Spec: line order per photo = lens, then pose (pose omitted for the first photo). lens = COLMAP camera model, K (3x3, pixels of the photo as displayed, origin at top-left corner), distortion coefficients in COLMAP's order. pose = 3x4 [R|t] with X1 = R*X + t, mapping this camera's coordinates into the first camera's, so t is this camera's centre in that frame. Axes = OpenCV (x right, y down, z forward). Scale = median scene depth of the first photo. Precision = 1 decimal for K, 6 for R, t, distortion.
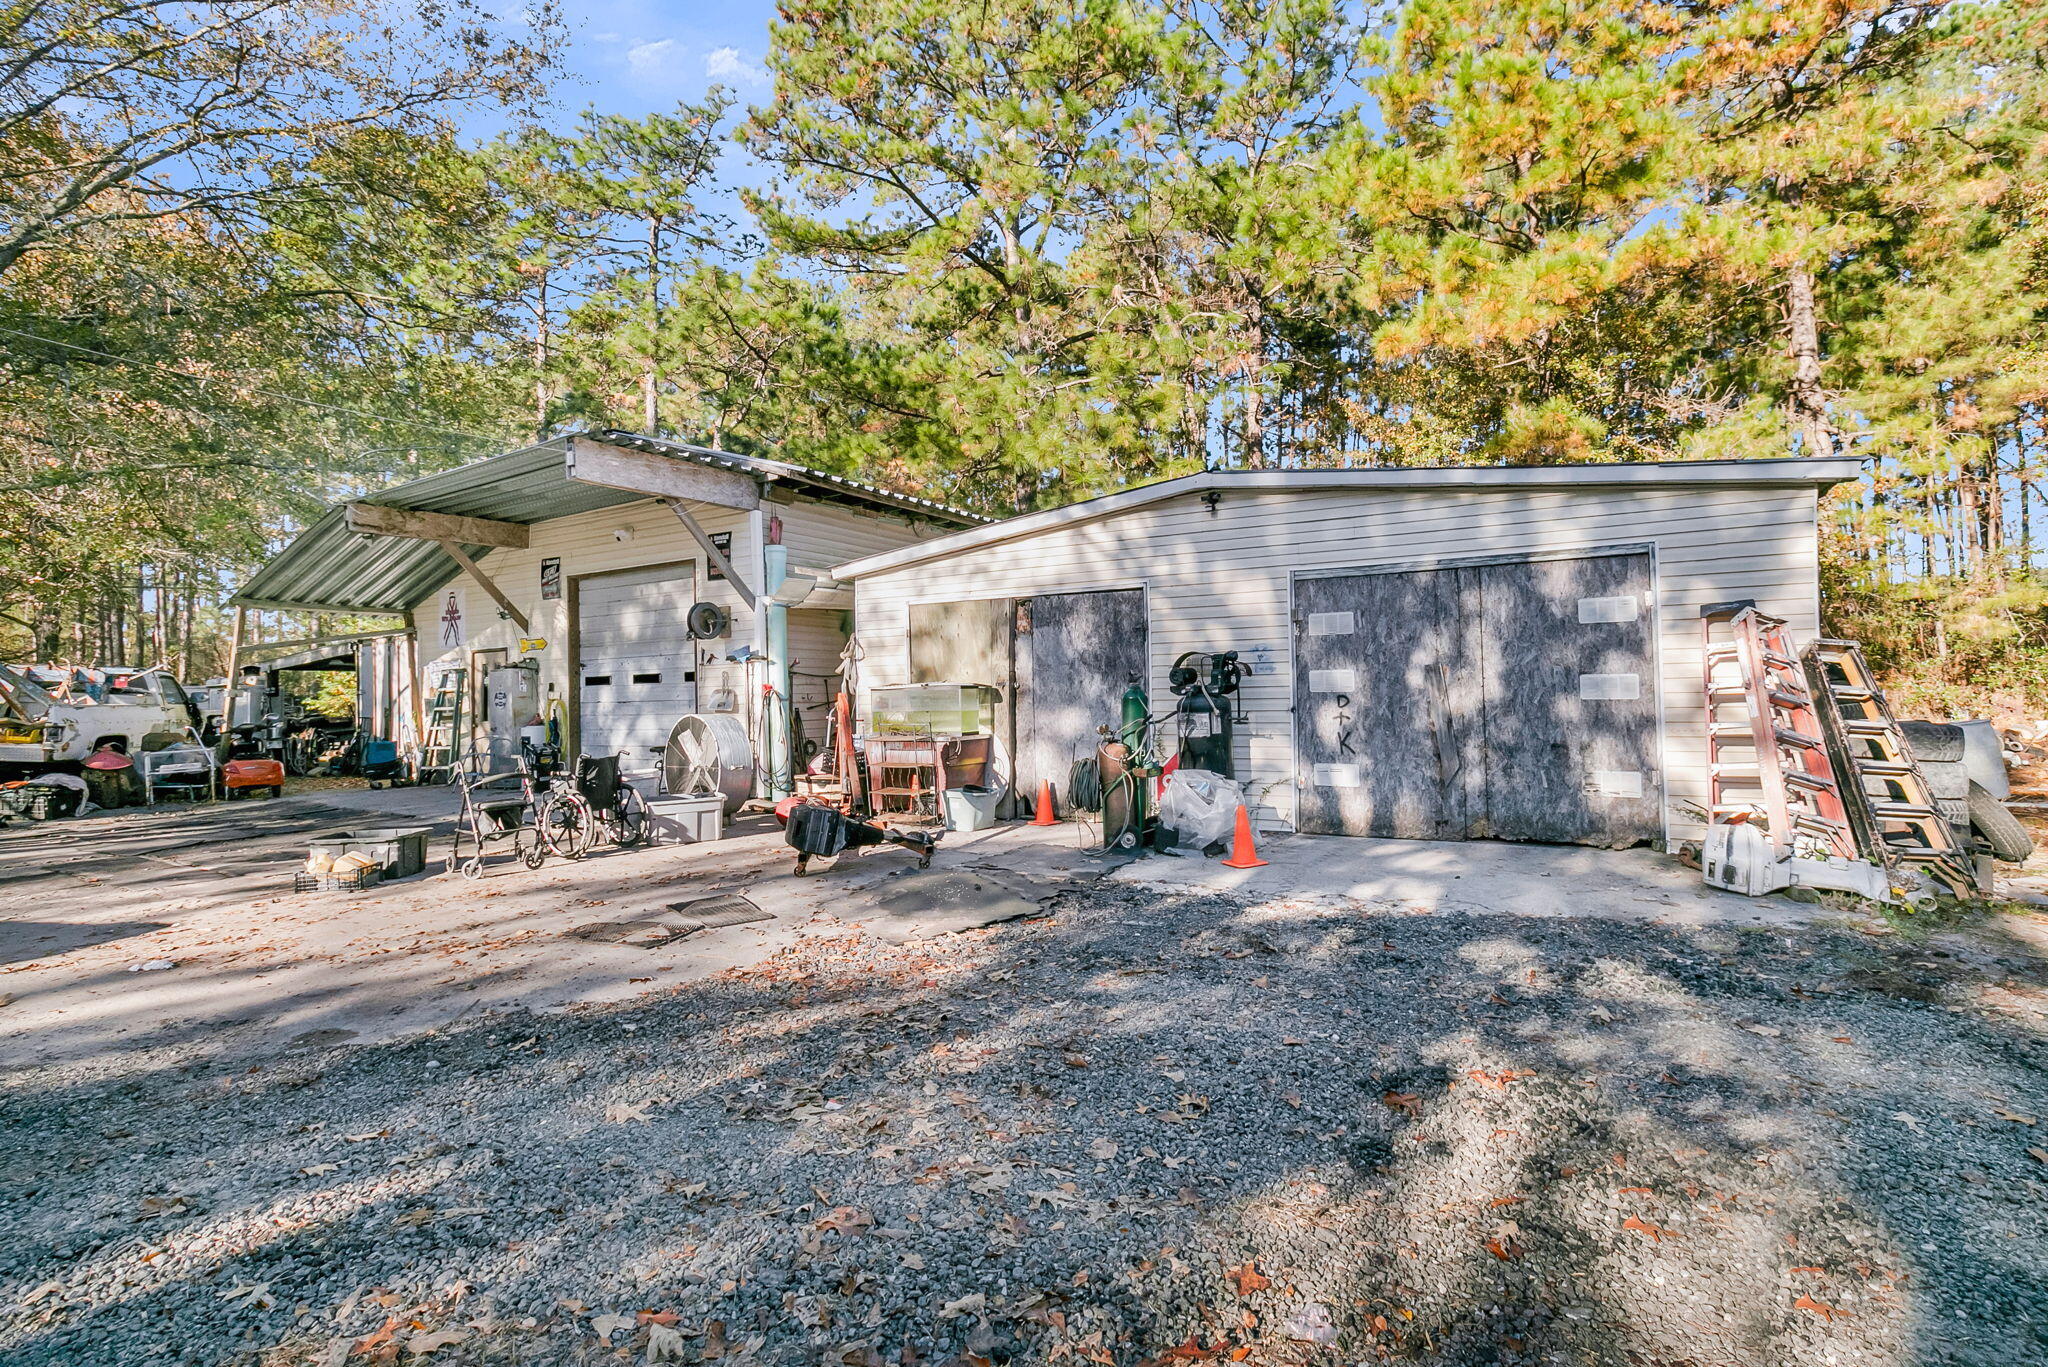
lens RADIAL K [[967.6, 0, 1023.9], [0, 967.6, 712.4], [0, 0, 1]] dist [0.009639, 0.000701]
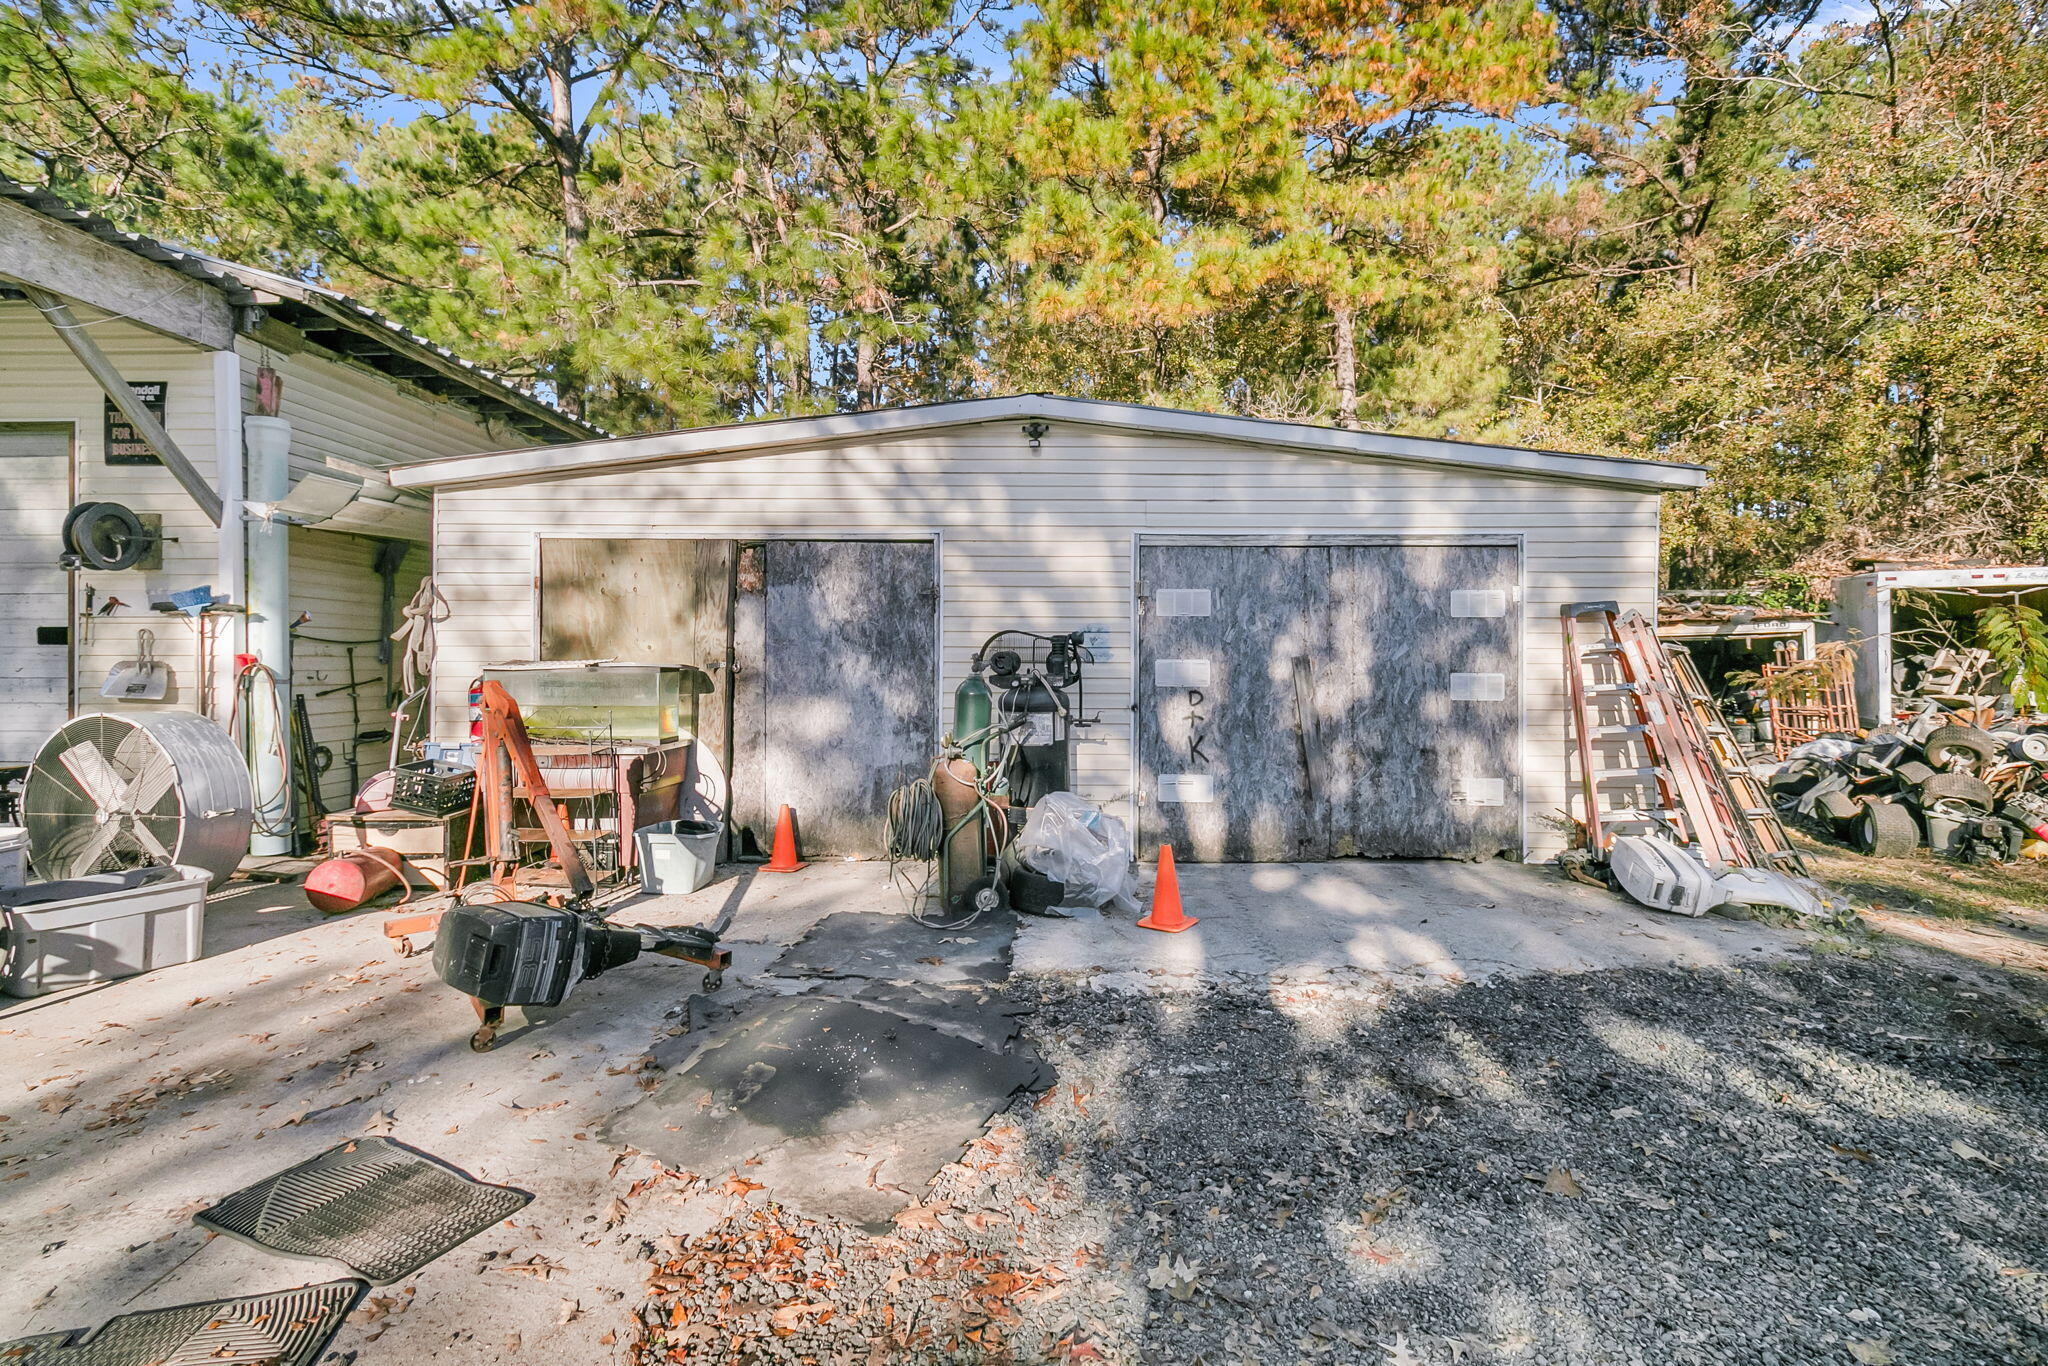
lens RADIAL K [[979.1, 0, 1024.0], [0, 979.1, 683.0], [0, 0, 1]] dist [0.004128, 0.001308]
pose [[0.870313, 0.009978, 0.492397, -0.182142], [-0.009562, 0.999949, -0.003363, -0.017719], [-0.492405, -0.001781, 0.870364, 0.315154]]
